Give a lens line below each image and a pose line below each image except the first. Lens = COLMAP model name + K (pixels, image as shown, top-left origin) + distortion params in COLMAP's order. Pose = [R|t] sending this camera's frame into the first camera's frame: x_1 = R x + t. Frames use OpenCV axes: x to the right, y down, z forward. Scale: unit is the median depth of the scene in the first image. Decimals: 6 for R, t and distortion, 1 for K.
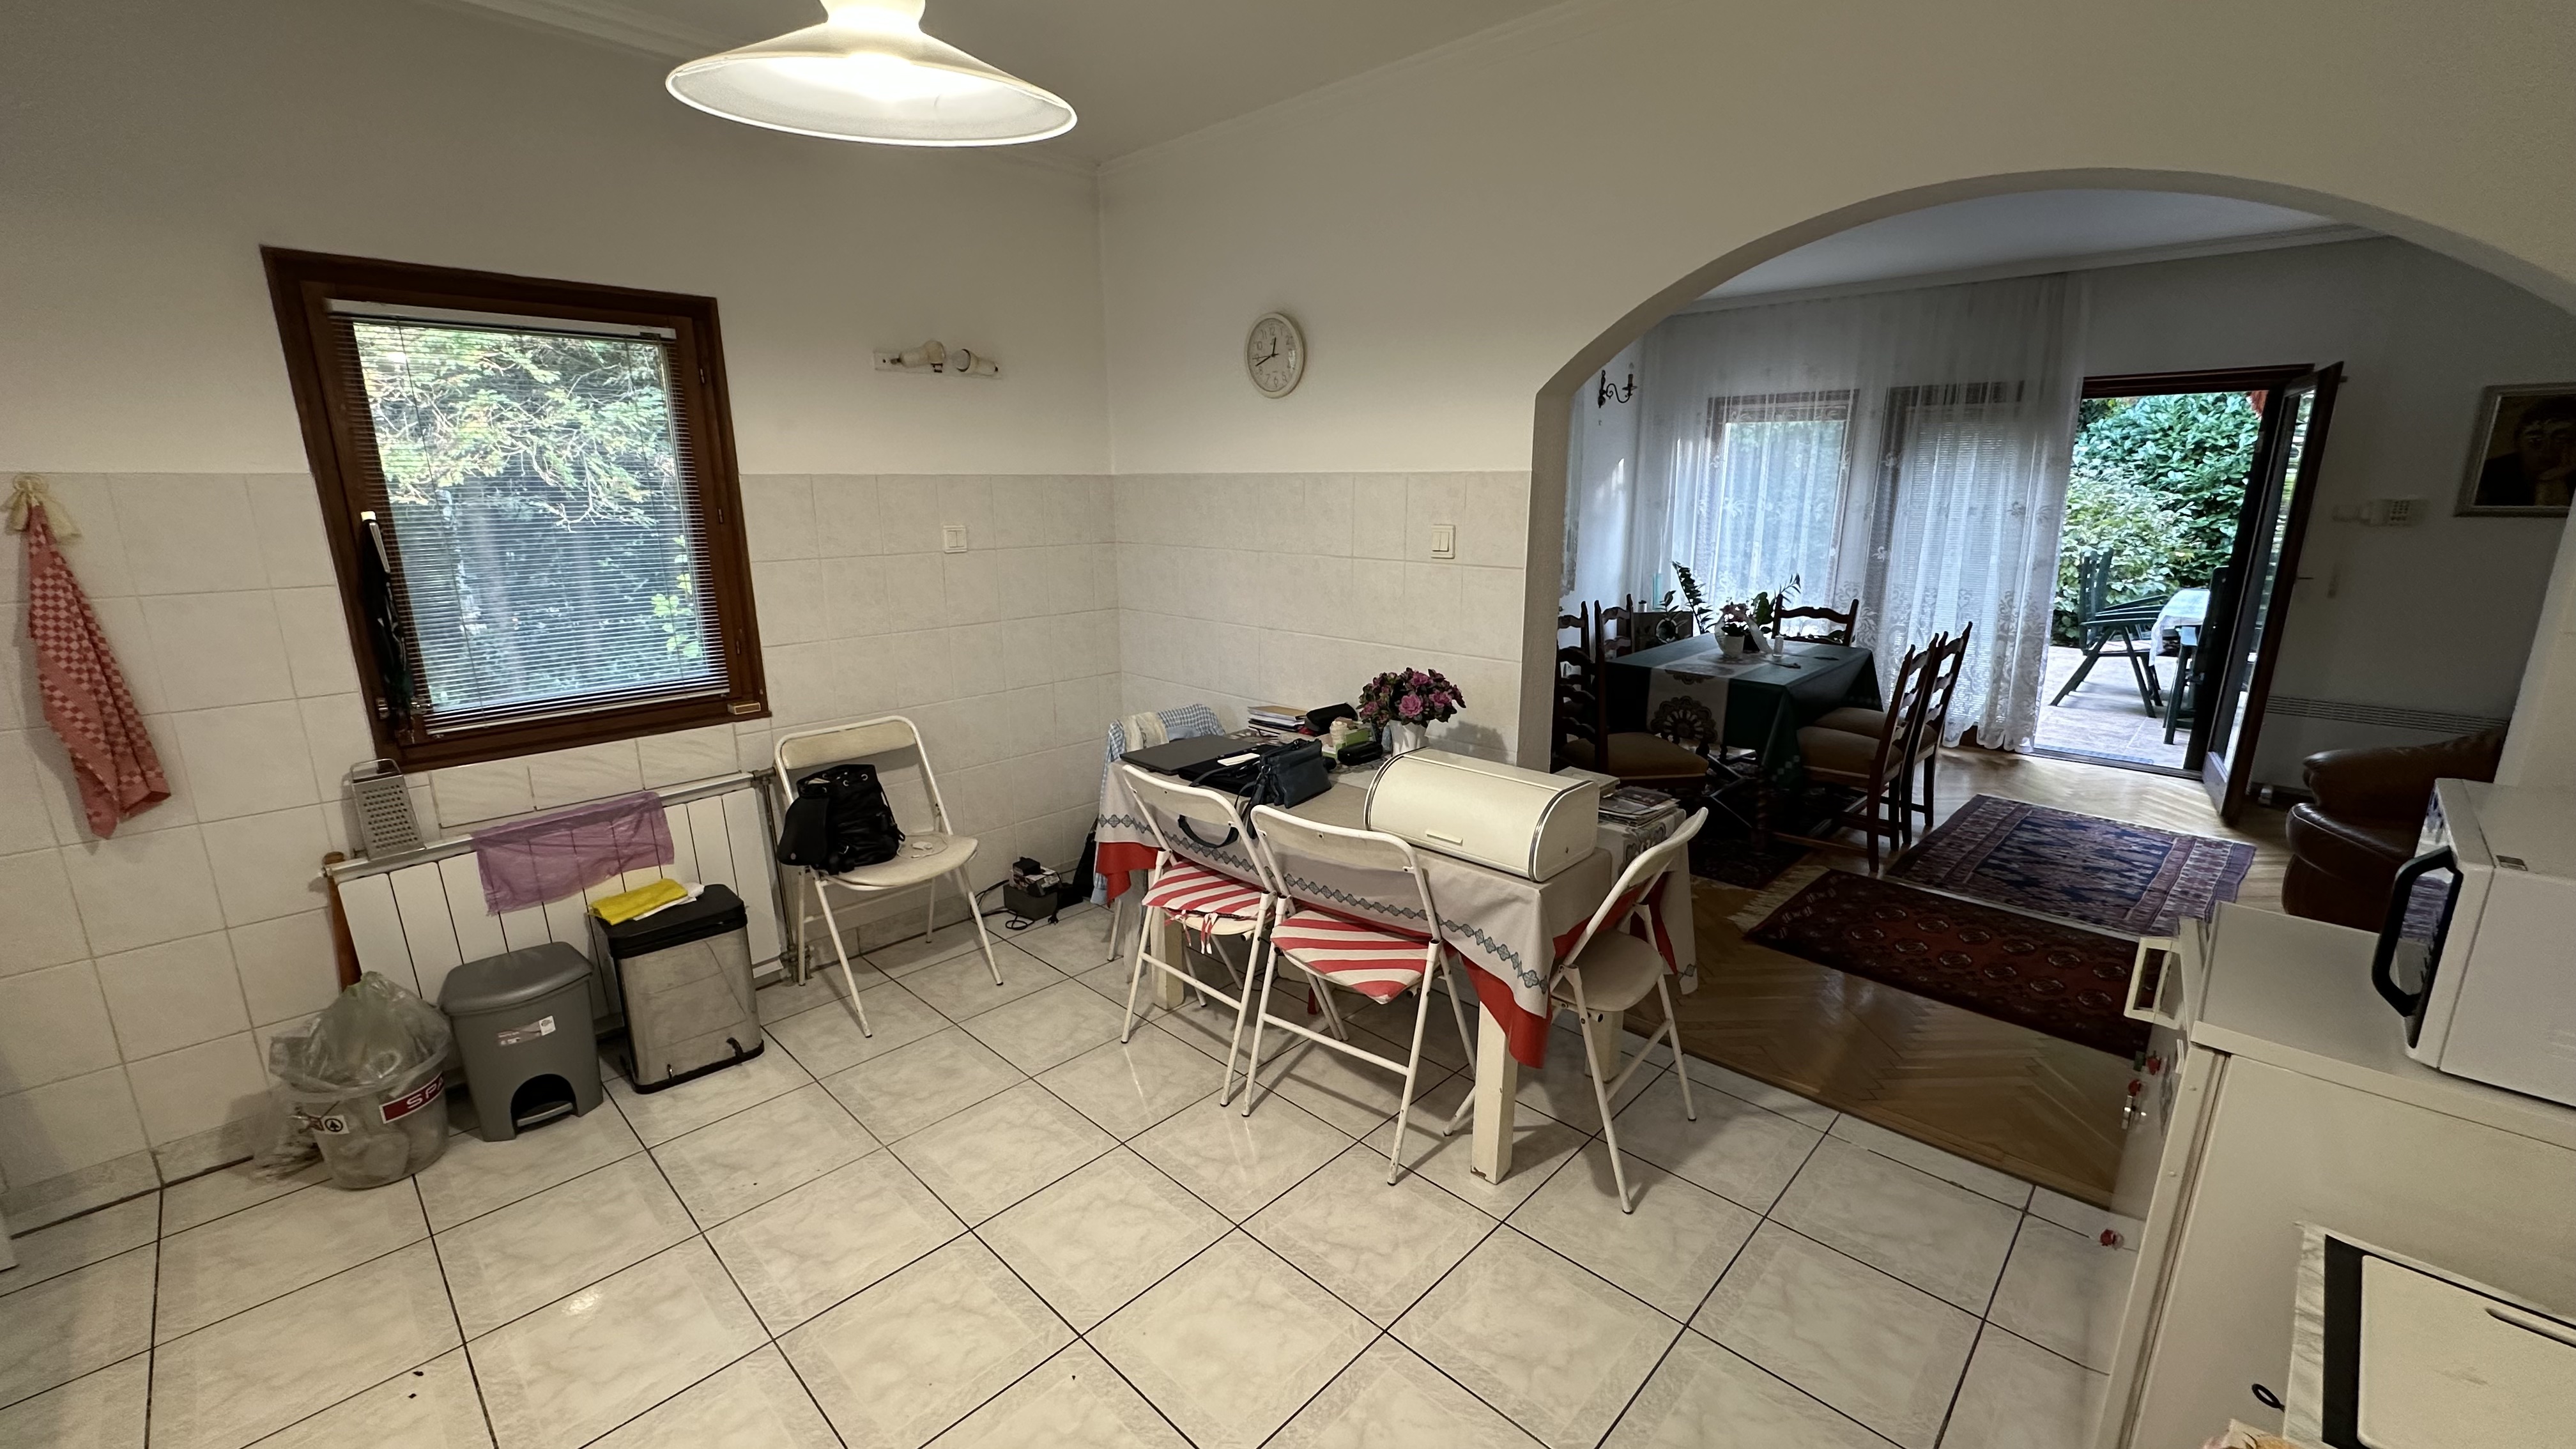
lens RADIAL K [[1031.4, 0, 1296.8], [0, 1031.4, 726.8], [0, 0, 1]] dist [0.000698, 0.001303]
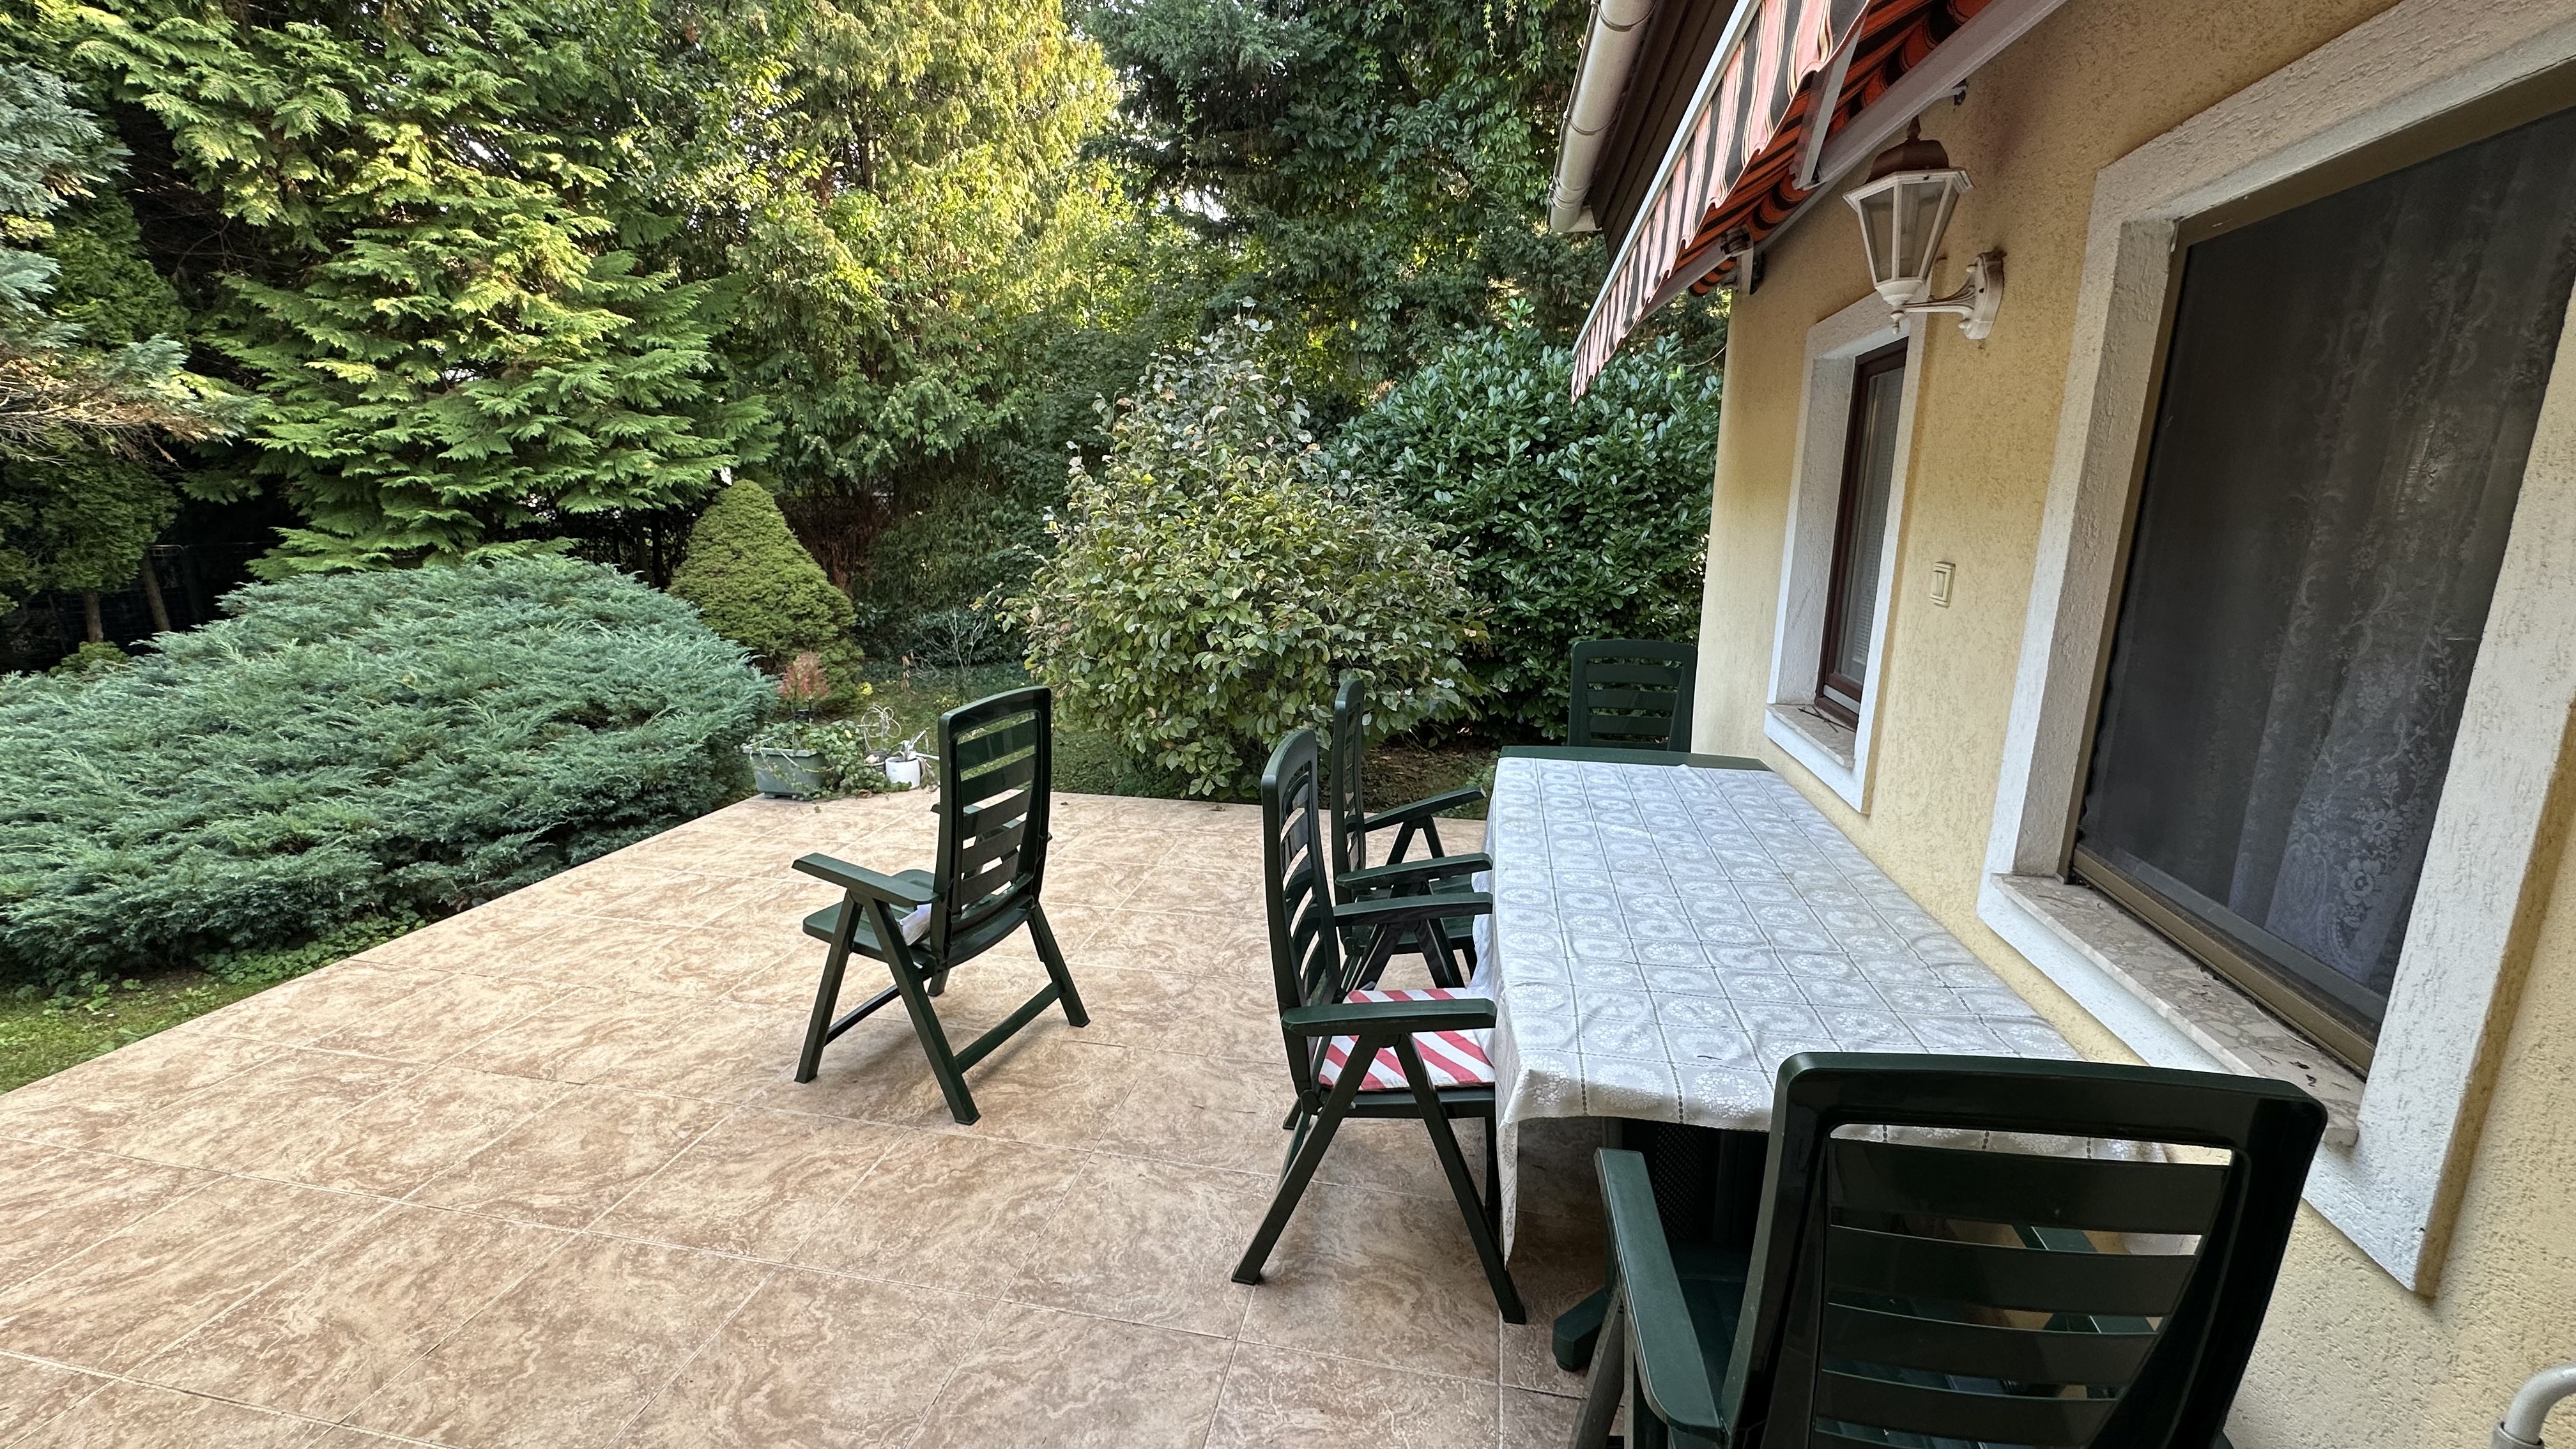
lens RADIAL K [[1031.4, 0, 1284.8], [0, 1031.4, 723.0], [0, 0, 1]] dist [0.000698, 0.001303]
pose [[0.849370, -0.104869, 0.517274, 0.394413], [0.116131, 0.993177, 0.010662, -0.114225], [-0.514863, 0.051016, 0.855753, 0.479016]]
